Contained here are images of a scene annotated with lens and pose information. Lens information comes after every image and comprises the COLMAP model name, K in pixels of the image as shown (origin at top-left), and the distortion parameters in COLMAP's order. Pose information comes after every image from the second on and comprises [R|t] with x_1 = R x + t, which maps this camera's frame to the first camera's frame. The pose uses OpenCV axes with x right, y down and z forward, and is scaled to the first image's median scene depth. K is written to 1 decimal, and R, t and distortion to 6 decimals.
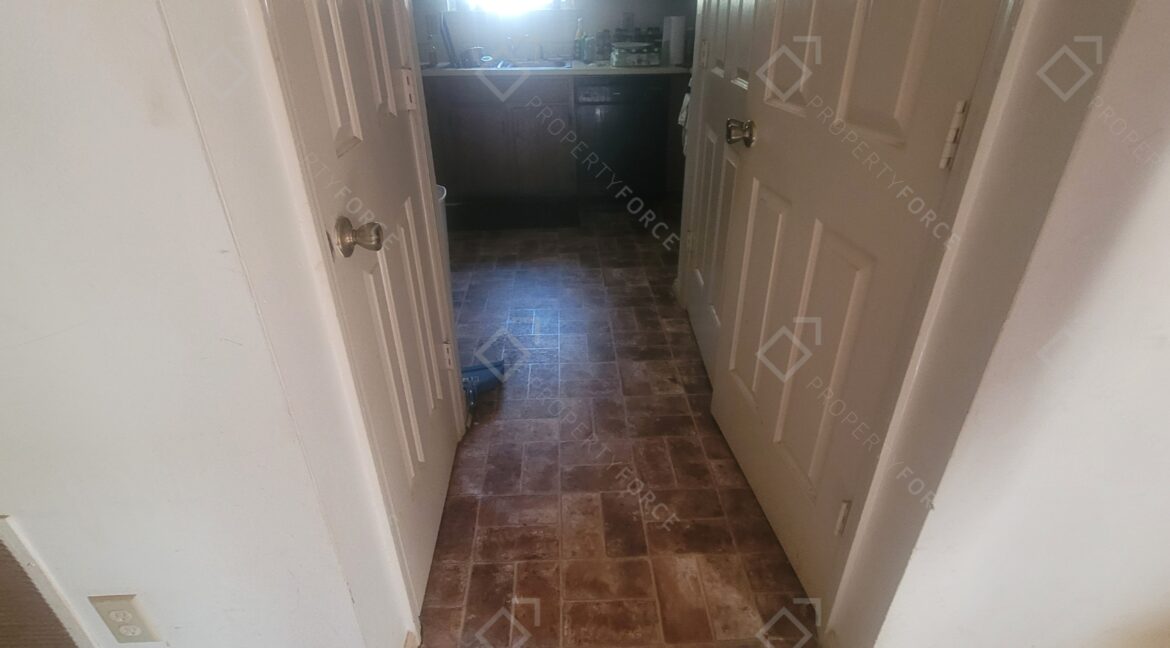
lens RADIAL K [[572.2, 0, 586.5], [0, 572.2, 318.5], [0, 0, 1]] dist [-0.006082, 0.003515]
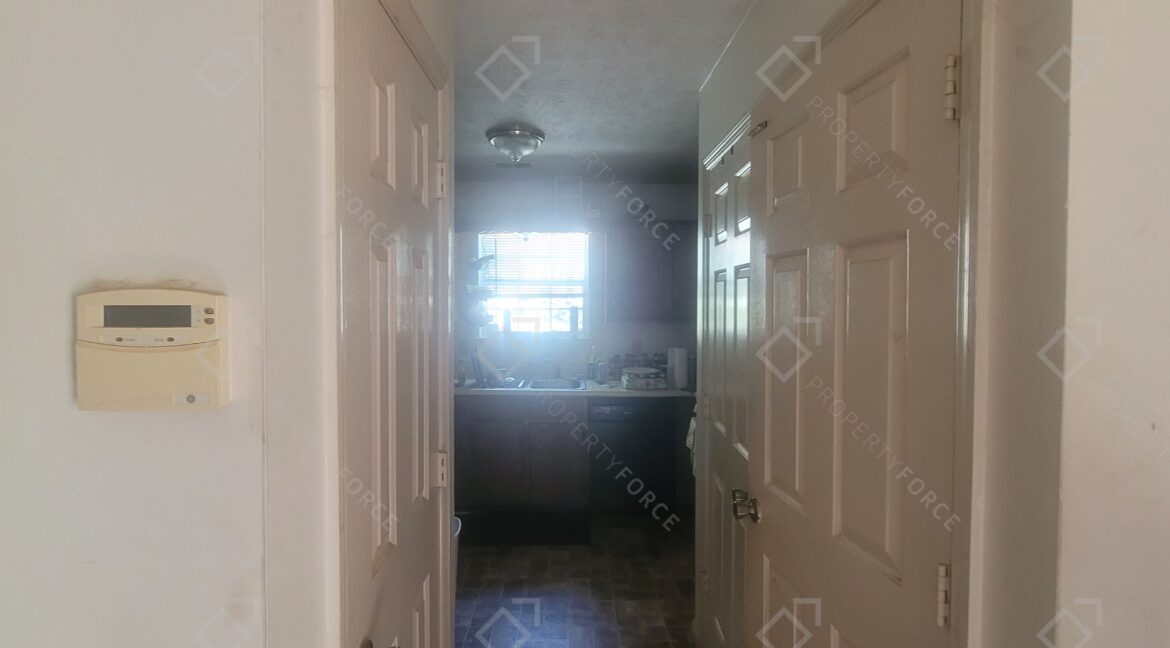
lens RADIAL K [[572.2, 0, 583.7], [0, 572.2, 324.1], [0, 0, 1]] dist [-0.006082, 0.003515]
pose [[0.999589, 0.011438, -0.026277, -0.003385], [-0.022144, 0.890303, -0.454829, -0.059035], [0.018192, 0.455224, 0.890191, -0.045212]]
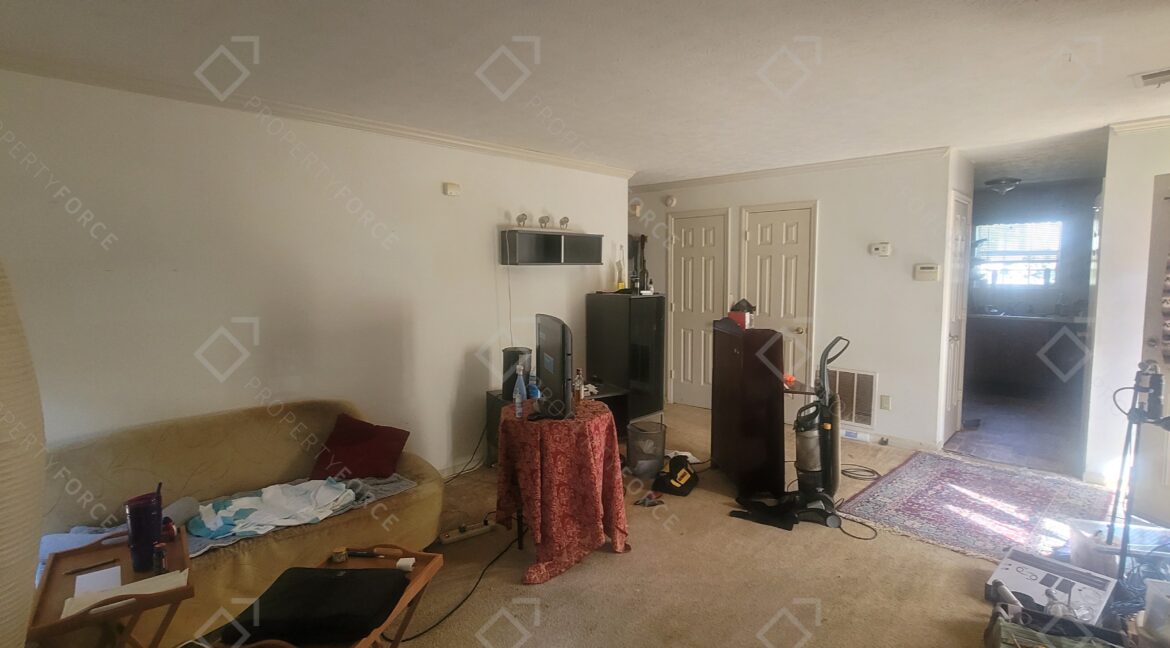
lens RADIAL K [[572.2, 0, 582.1], [0, 572.2, 319.3], [0, 0, 1]] dist [-0.006082, 0.003515]
pose [[0.701576, 0.063902, -0.709724, 0.268960], [-0.346948, 0.900581, -0.261878, 0.680938], [0.622430, 0.429965, 0.653997, -1.359827]]
